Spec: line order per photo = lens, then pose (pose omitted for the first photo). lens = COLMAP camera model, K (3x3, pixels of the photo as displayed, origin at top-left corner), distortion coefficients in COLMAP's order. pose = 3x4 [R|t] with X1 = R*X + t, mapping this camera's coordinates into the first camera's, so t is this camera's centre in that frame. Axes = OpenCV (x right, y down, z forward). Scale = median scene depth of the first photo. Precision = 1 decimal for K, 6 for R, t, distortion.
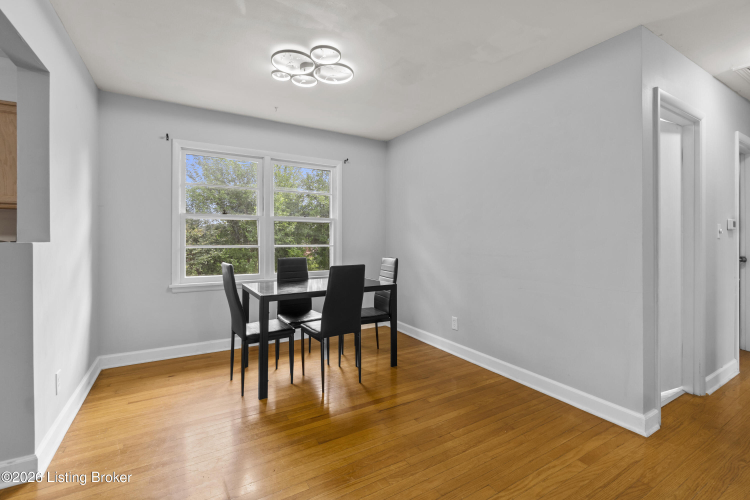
lens RADIAL K [[330.1, 0, 380.0], [0, 330.1, 241.0], [0, 0, 1]] dist [0.000475, 0.001240]
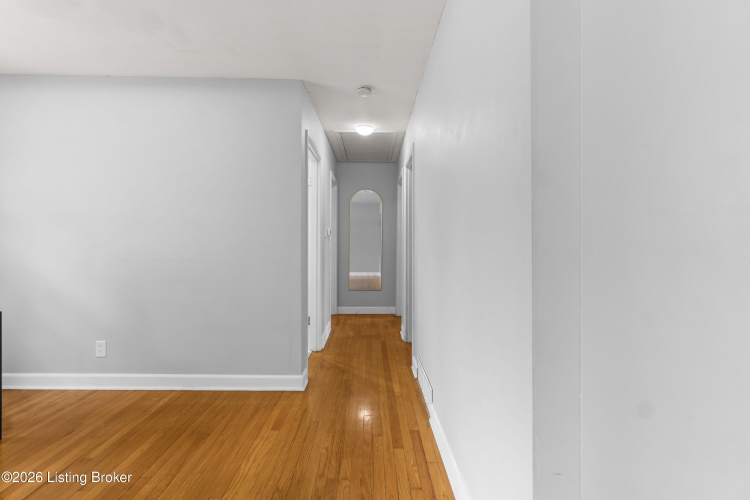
lens RADIAL K [[330.1, 0, 380.0], [0, 330.1, 241.0], [0, 0, 1]] dist [0.000475, 0.001240]
pose [[0.502872, 0.007070, 0.864332, -0.166406], [-0.000870, 0.999970, -0.007673, 0.001348], [-0.864360, 0.003106, 0.502863, 0.058454]]
